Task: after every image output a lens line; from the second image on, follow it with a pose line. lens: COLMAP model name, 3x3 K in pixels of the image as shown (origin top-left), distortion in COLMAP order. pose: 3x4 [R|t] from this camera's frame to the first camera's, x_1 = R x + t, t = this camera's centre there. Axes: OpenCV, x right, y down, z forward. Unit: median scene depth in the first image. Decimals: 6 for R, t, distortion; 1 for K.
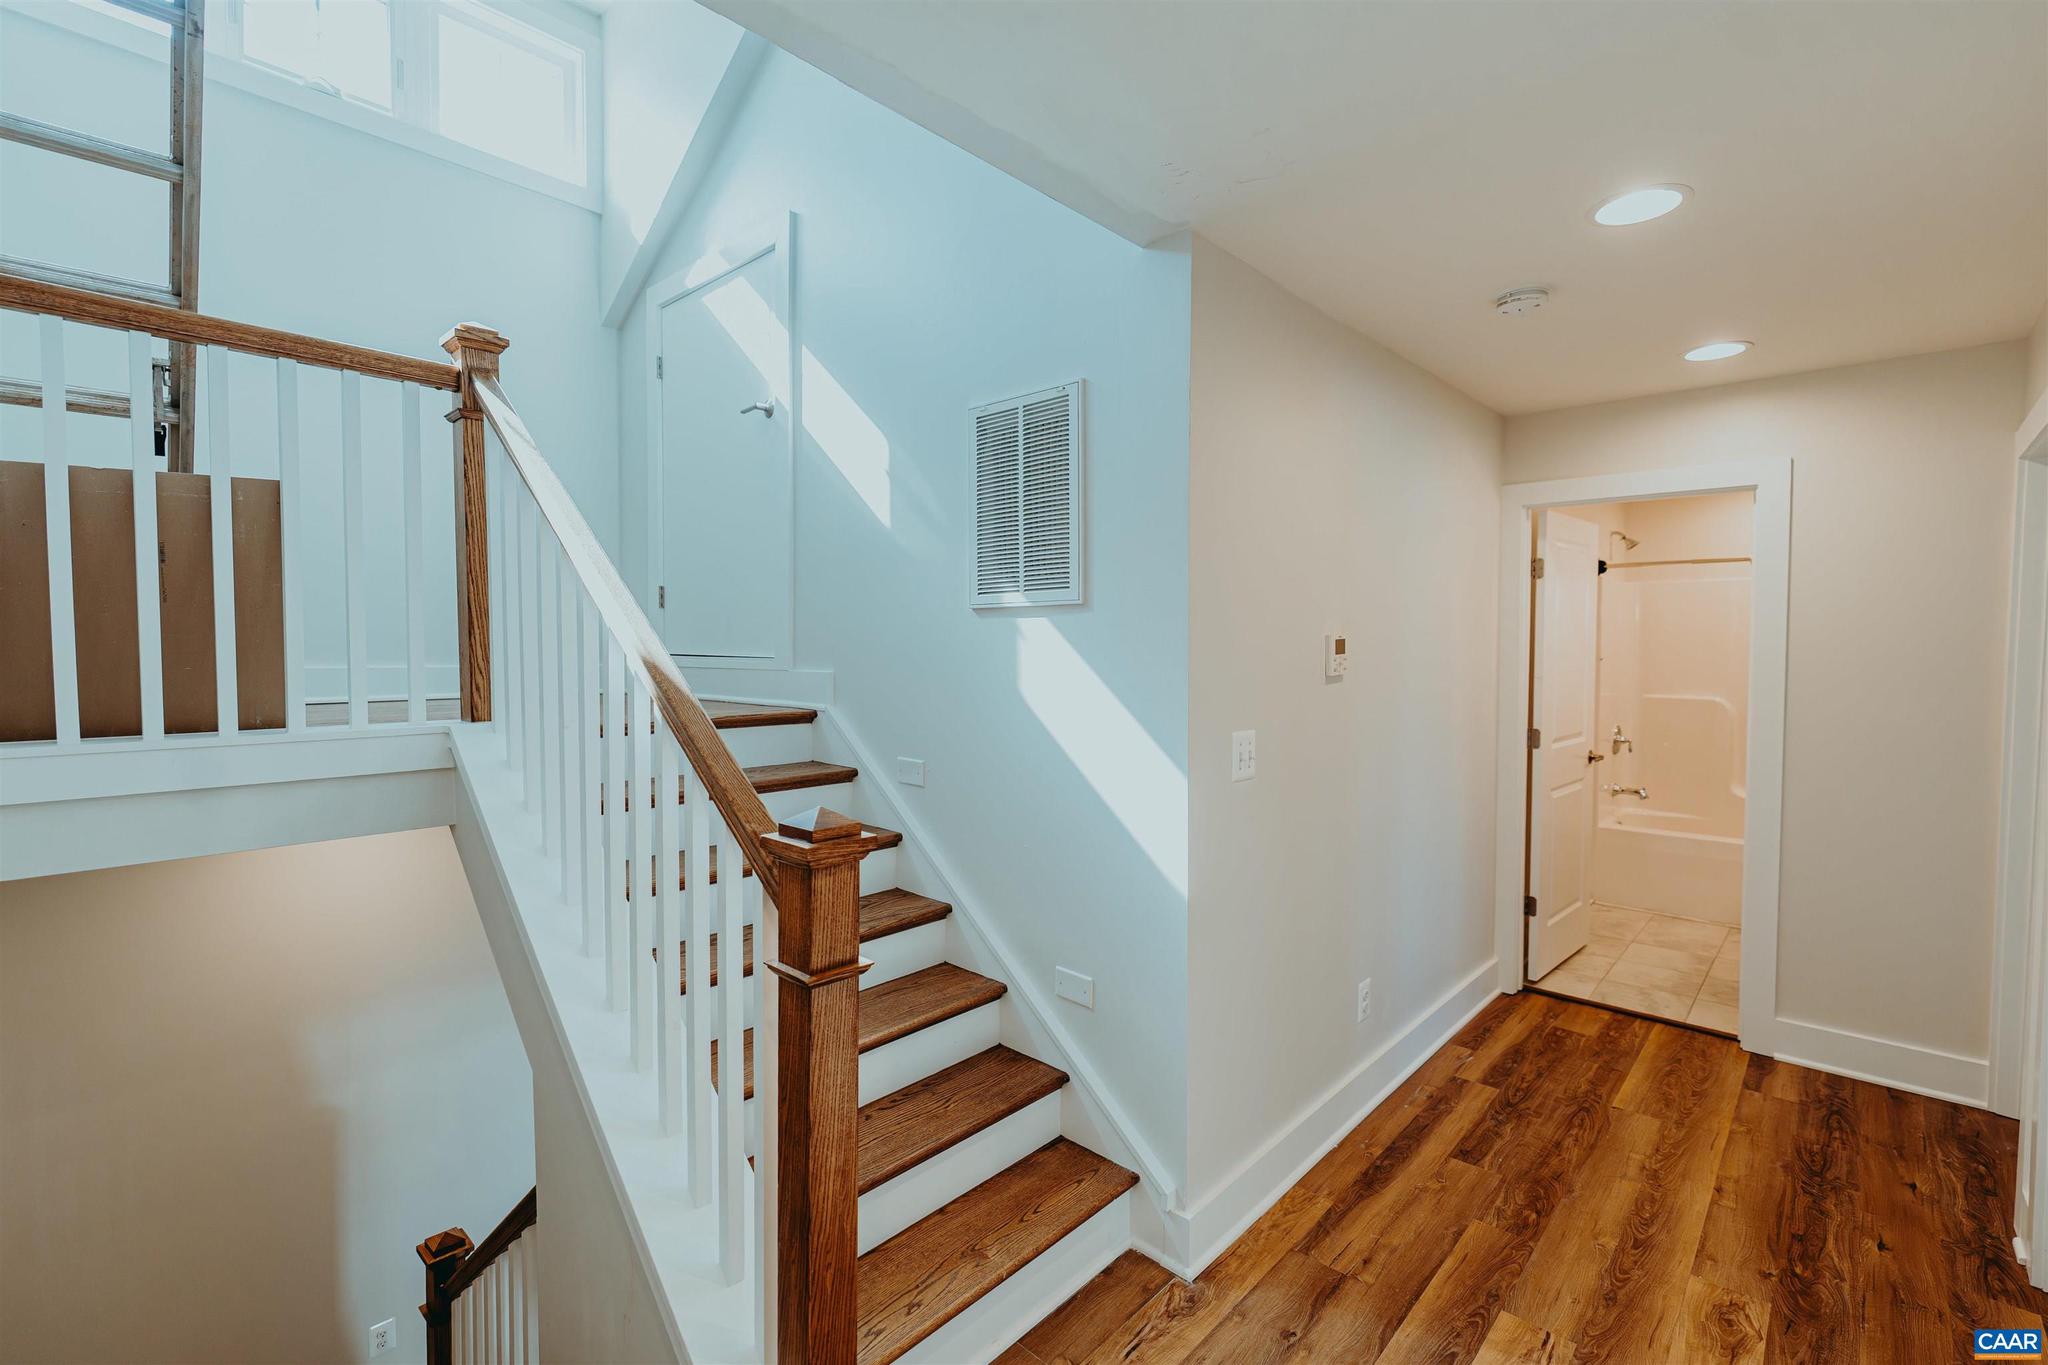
lens RADIAL K [[910.3, 0, 1030.8], [0, 910.3, 679.9], [0, 0, 1]] dist [-0.015839, 0.004920]
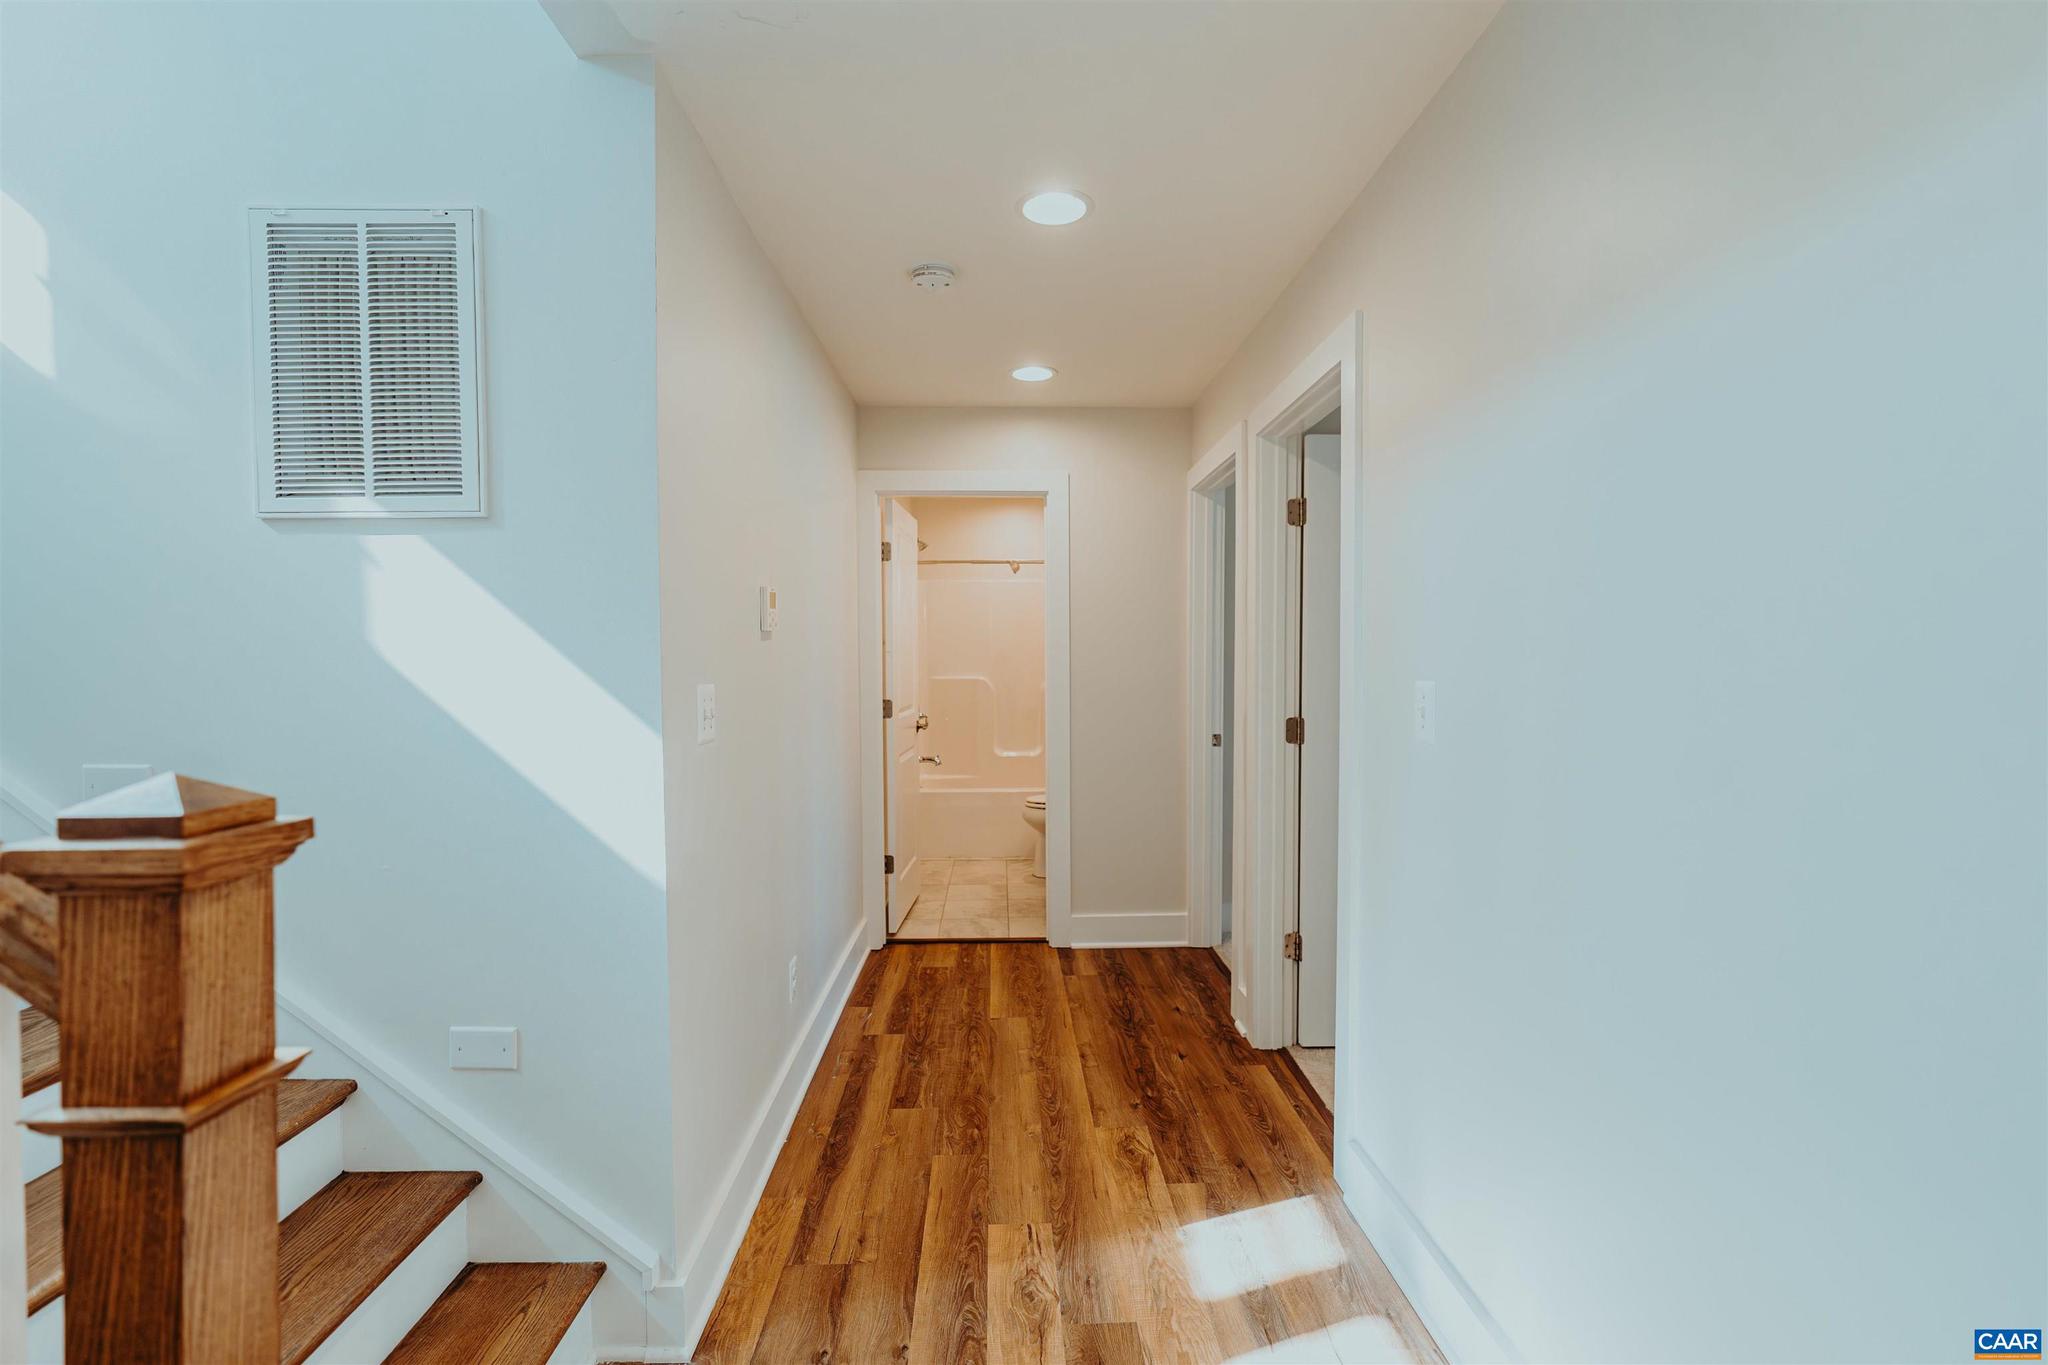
lens RADIAL K [[910.3, 0, 1030.8], [0, 910.3, 679.9], [0, 0, 1]] dist [-0.015839, 0.004920]
pose [[0.709562, -0.024398, 0.704220, -0.139312], [0.034703, 0.999398, -0.000342, 0.058939], [-0.703788, 0.024681, 0.709981, 0.172428]]
